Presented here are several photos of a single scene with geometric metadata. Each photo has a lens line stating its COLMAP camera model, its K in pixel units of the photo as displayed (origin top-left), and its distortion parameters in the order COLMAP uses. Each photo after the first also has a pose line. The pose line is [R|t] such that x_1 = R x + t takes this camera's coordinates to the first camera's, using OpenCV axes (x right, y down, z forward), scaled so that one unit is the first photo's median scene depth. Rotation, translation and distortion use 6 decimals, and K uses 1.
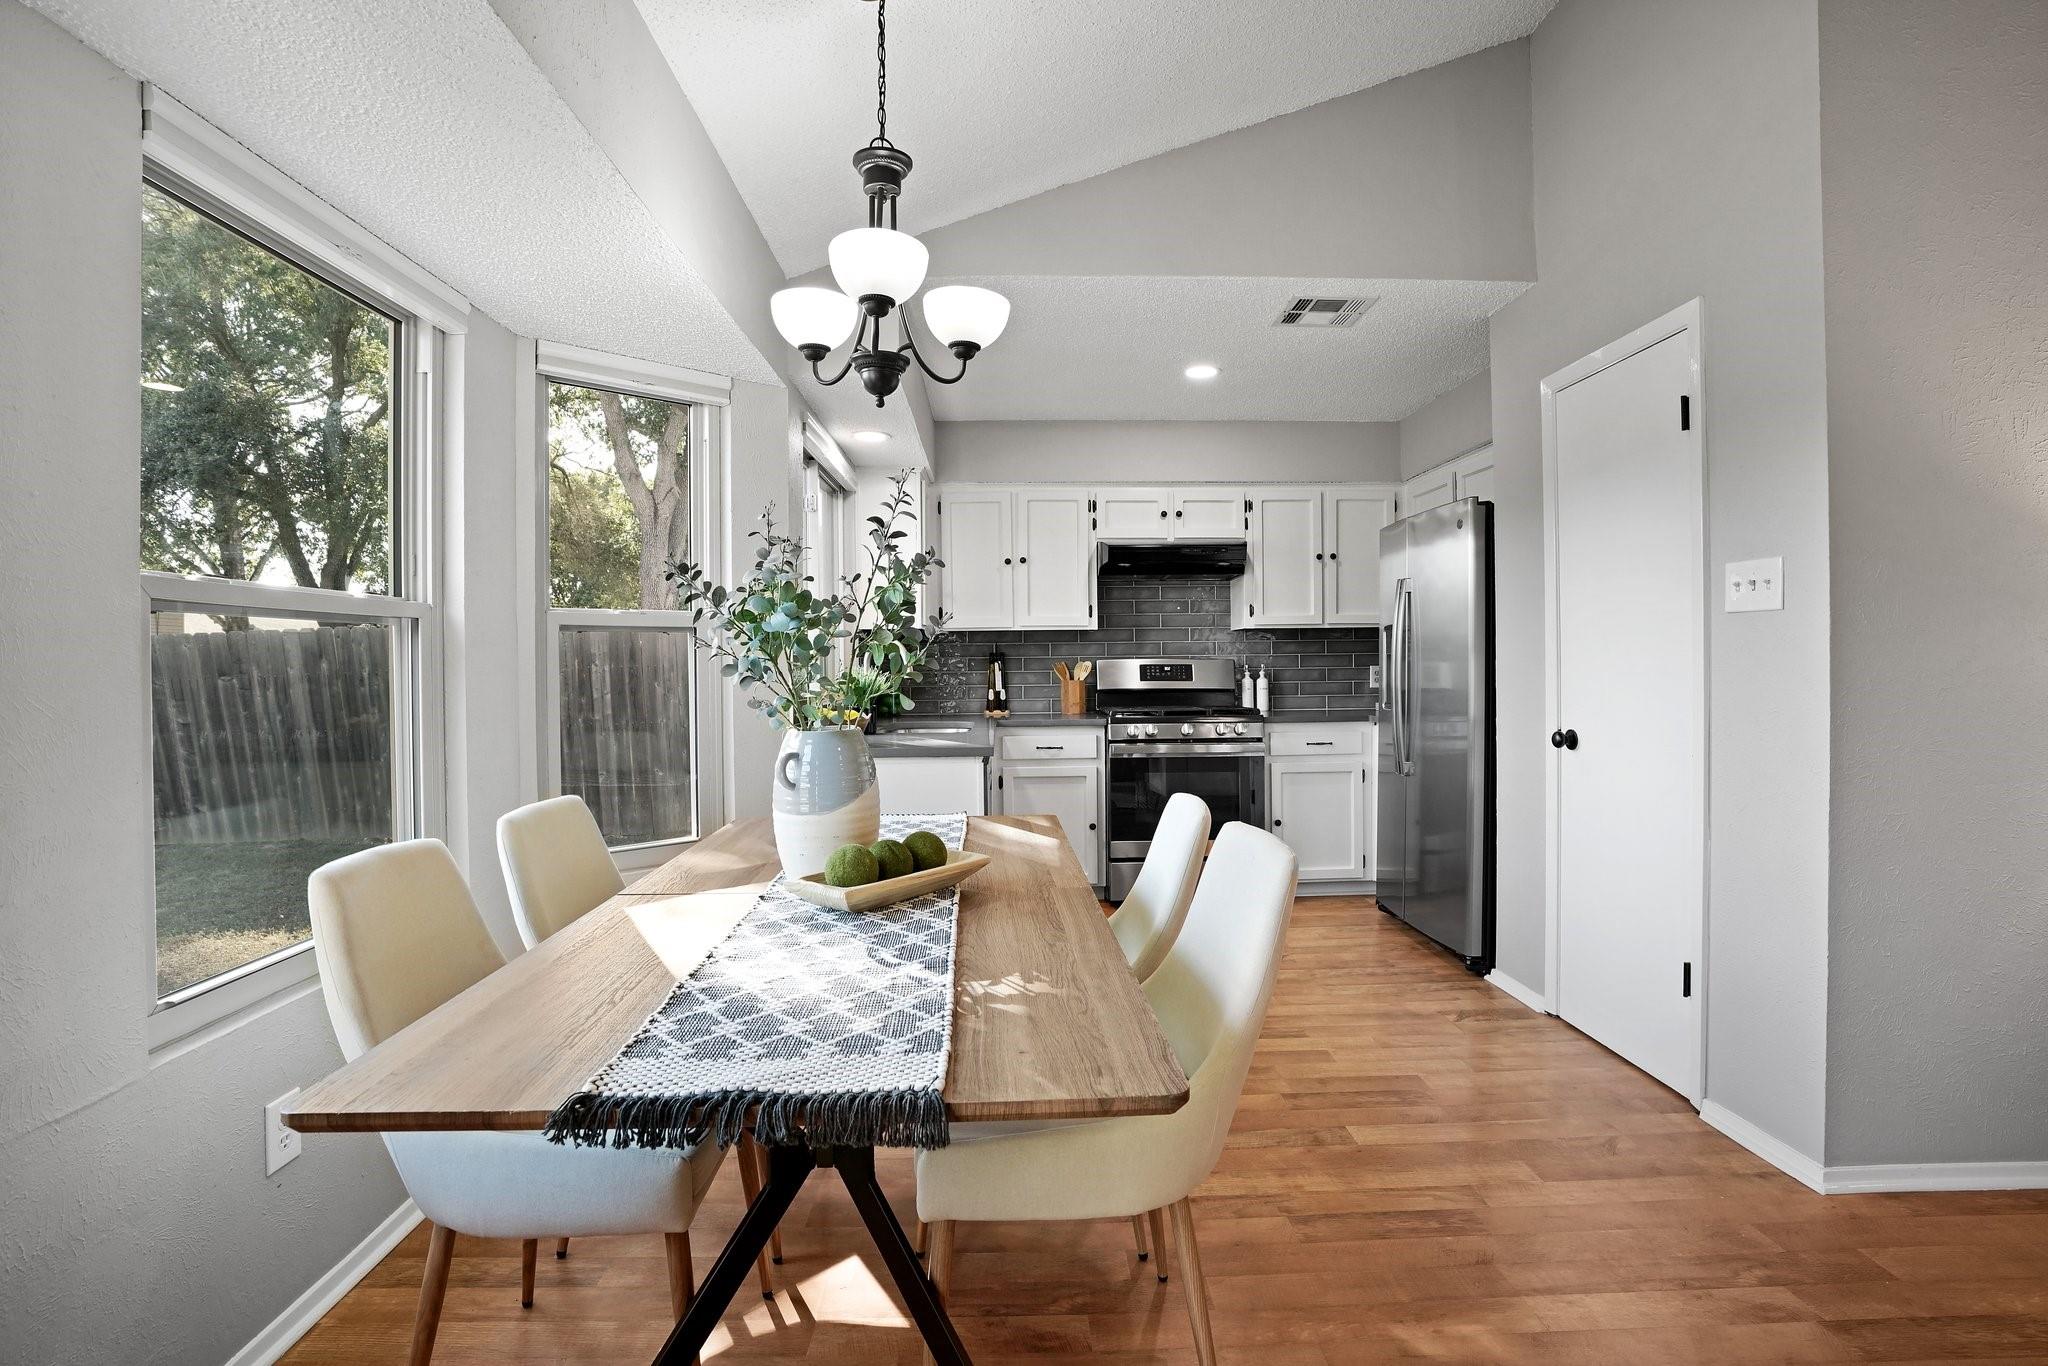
lens RADIAL K [[950.2, 0, 1027.1], [0, 950.2, 670.7], [0, 0, 1]] dist [-0.060376, 0.016369]
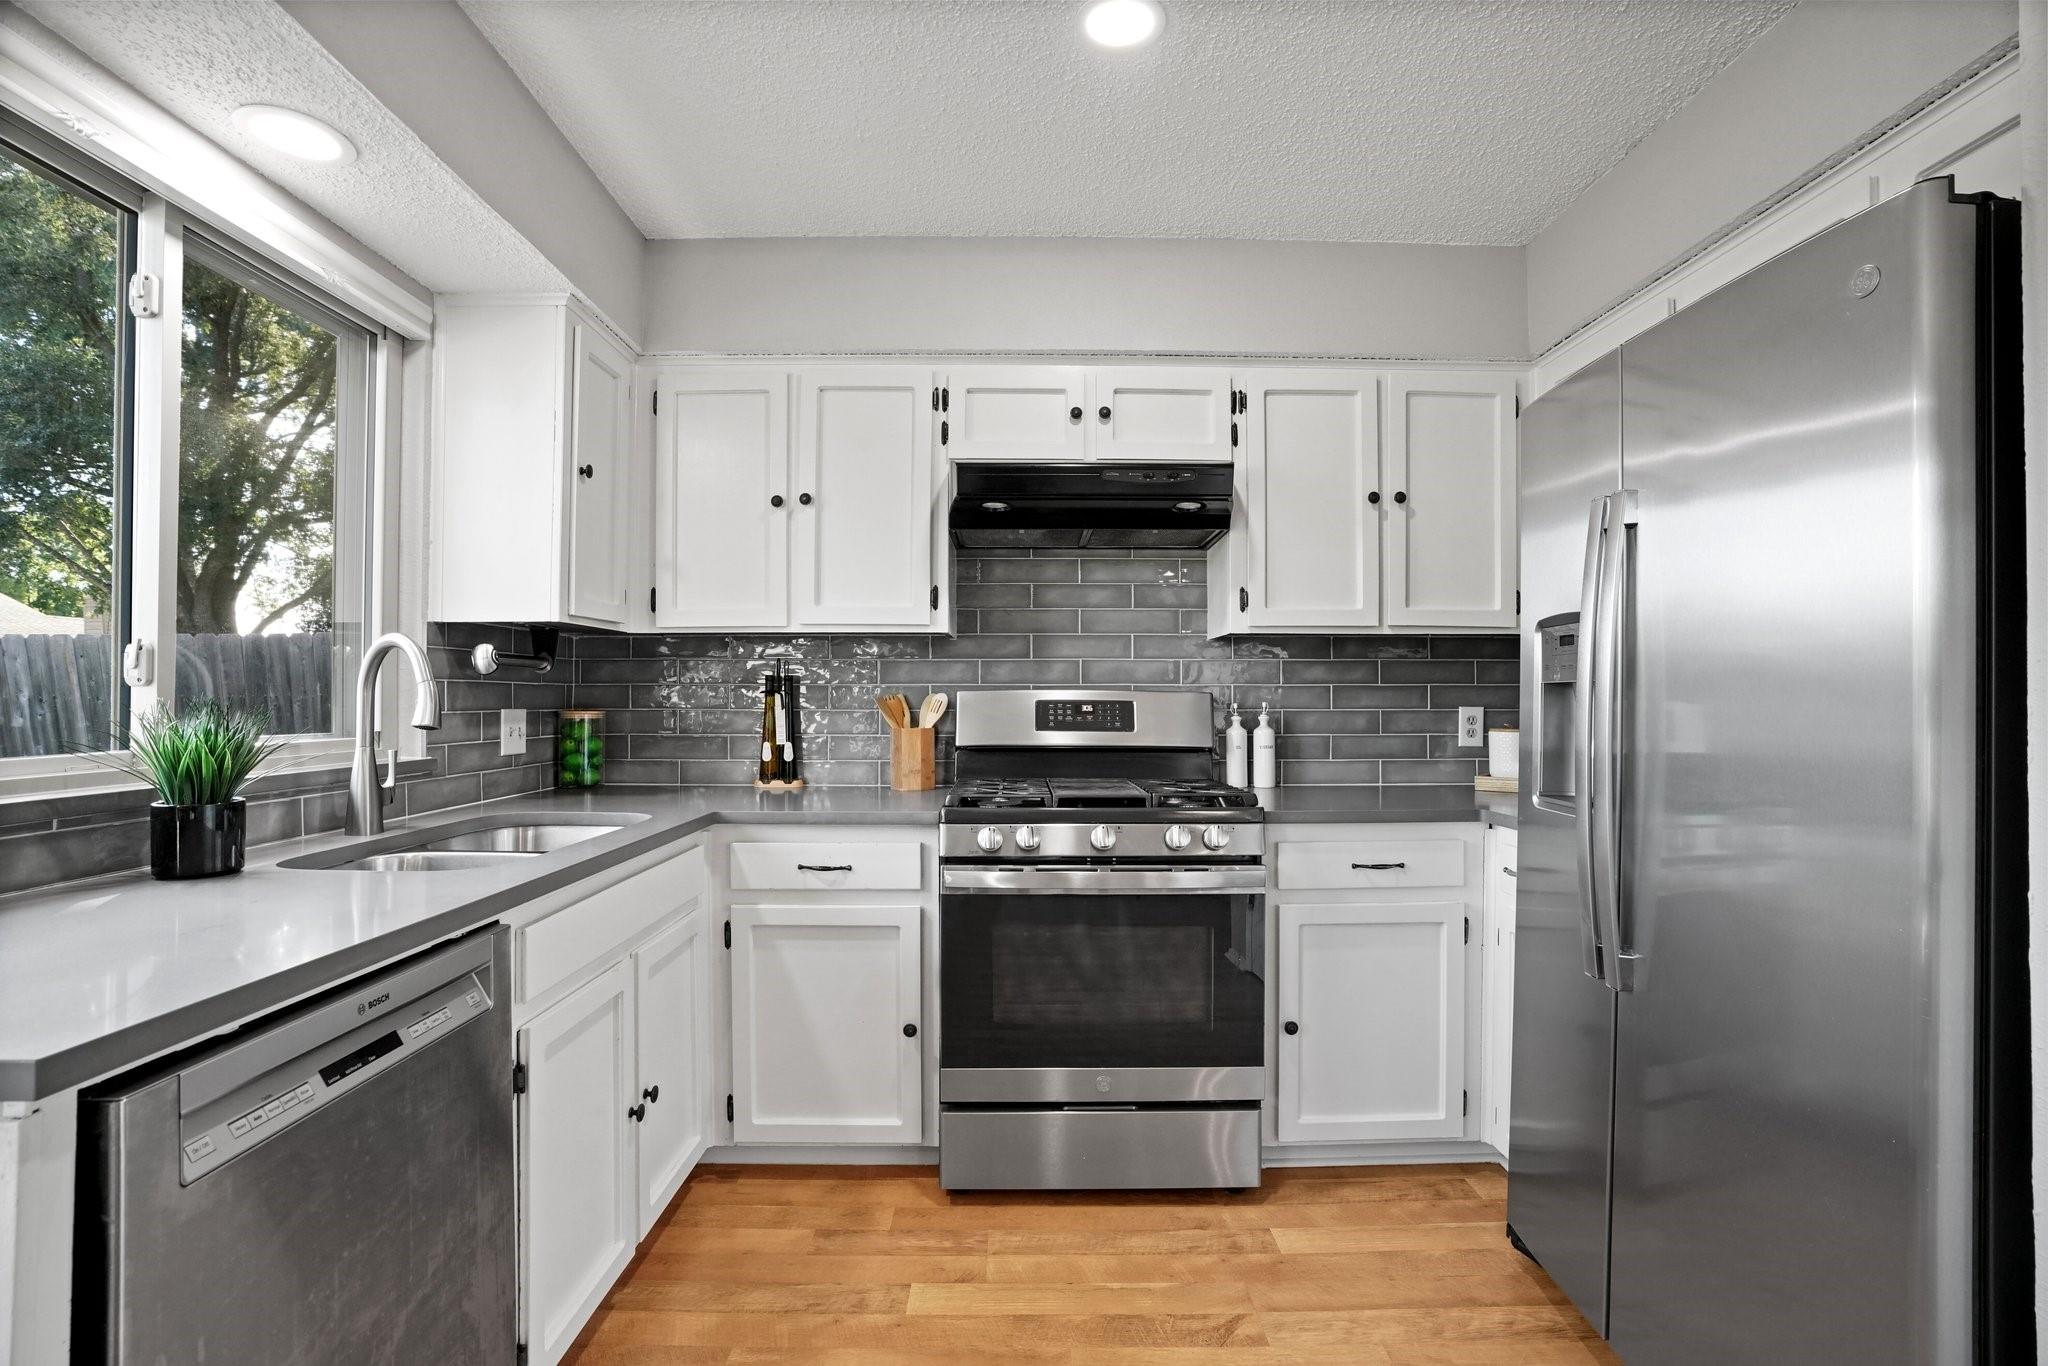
lens RADIAL K [[950.2, 0, 1023.5], [0, 950.2, 685.9], [0, 0, 1]] dist [-0.060376, 0.016369]
pose [[0.999875, 0.011617, -0.010769, 0.122322], [-0.011811, 0.999767, -0.018059, -0.004850], [0.010557, 0.018184, 0.999779, 0.478881]]
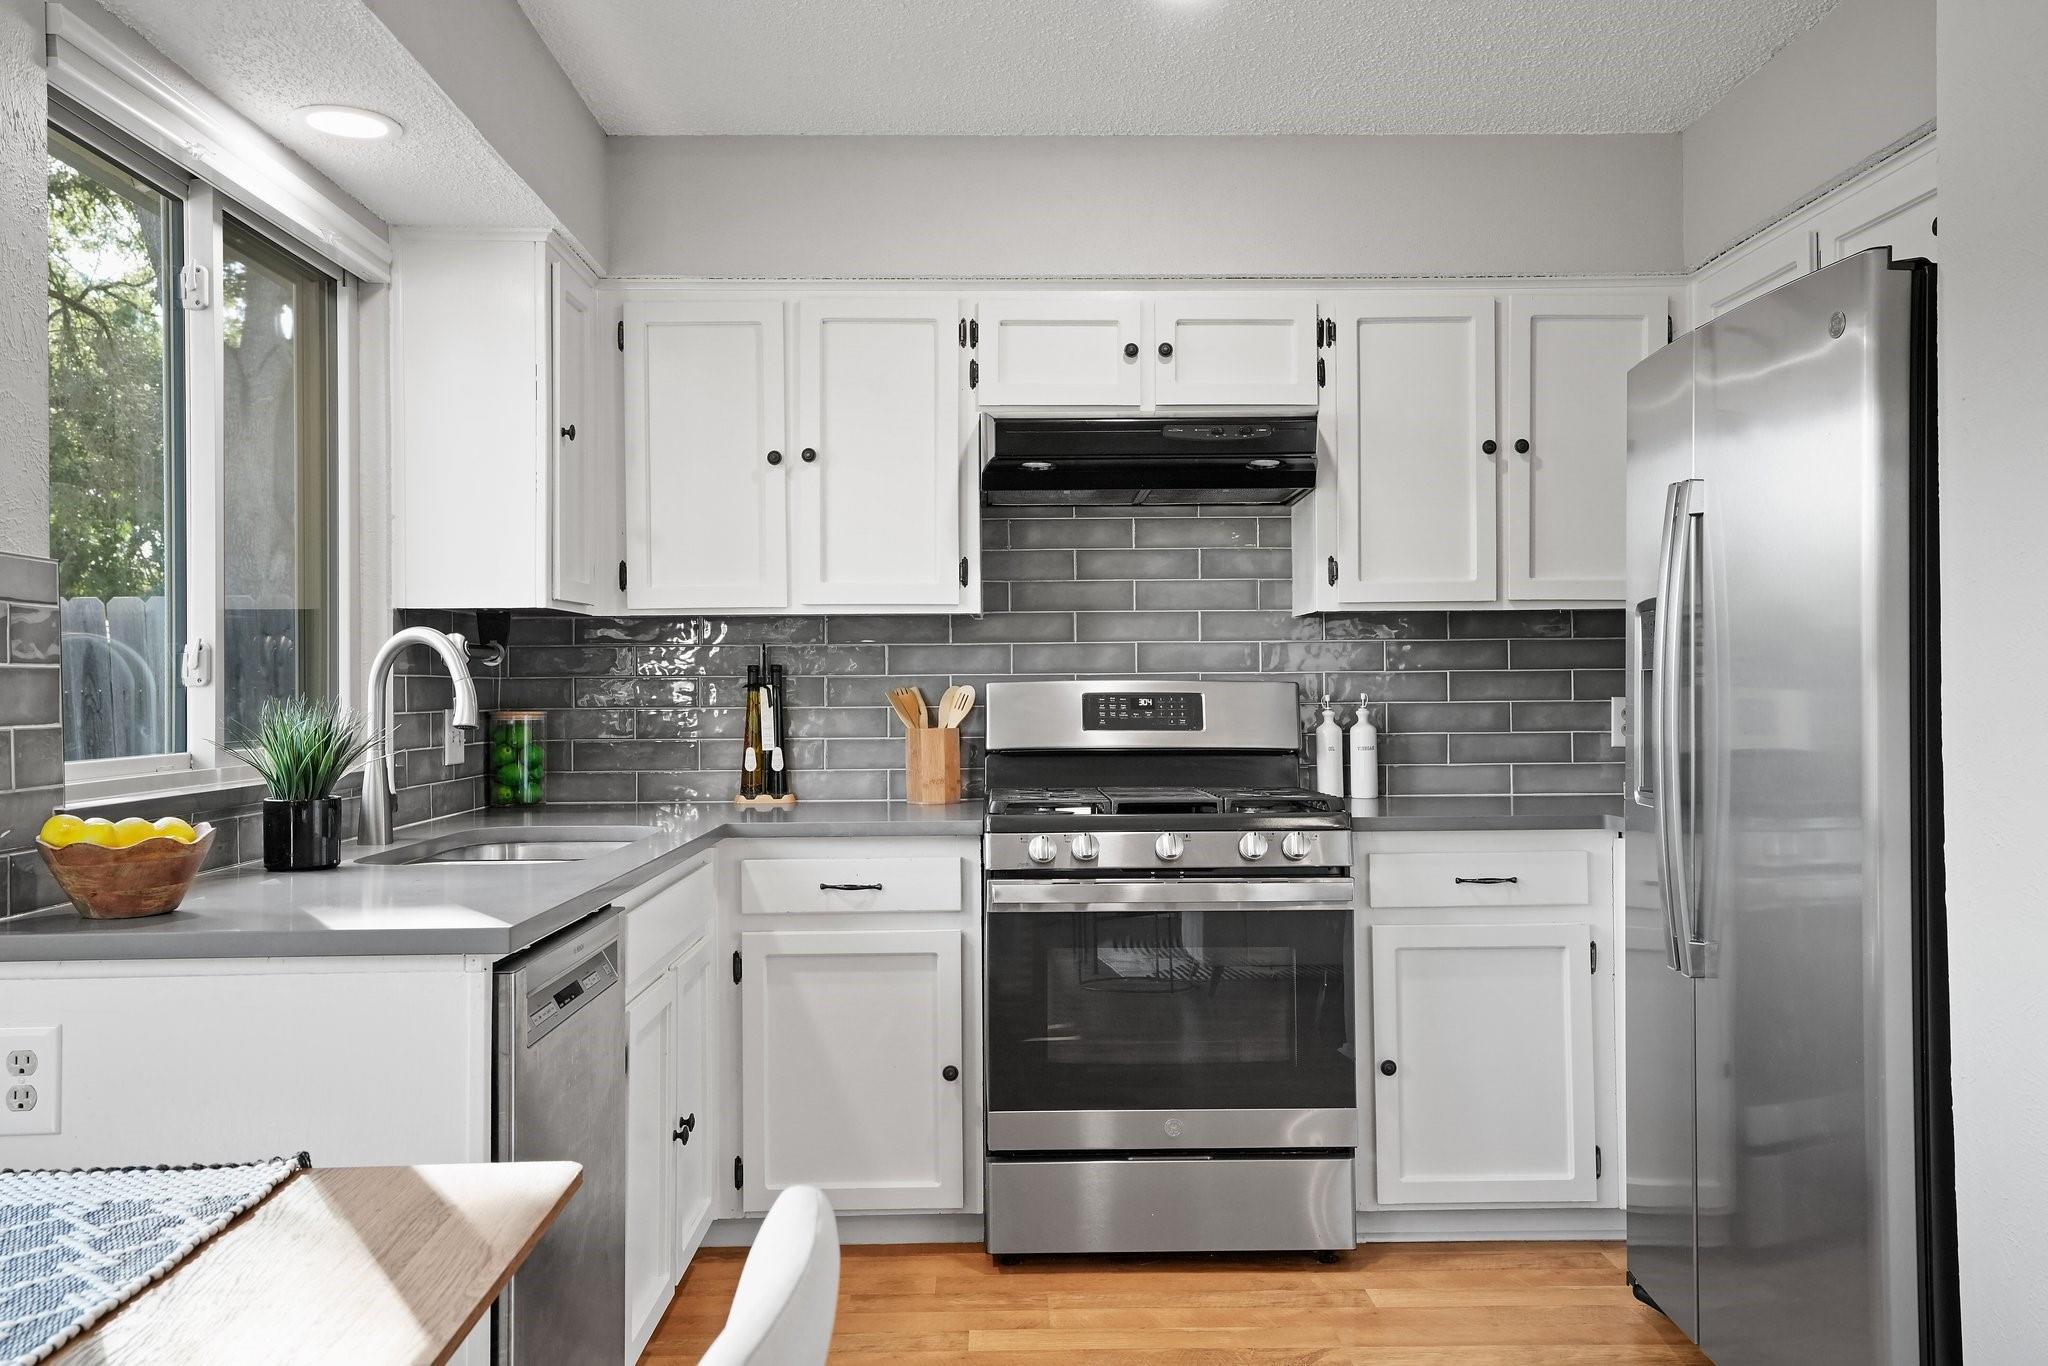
lens RADIAL K [[1672.7, 0, 1020.6], [0, 1672.7, 656.2], [0, 0, 1]] dist [0.016186, 0.033101]
pose [[0.999989, 0.003522, -0.003043, 0.095683], [-0.003601, 0.999652, -0.026121, -0.003229], [0.002950, 0.026132, 0.999654, 0.228403]]
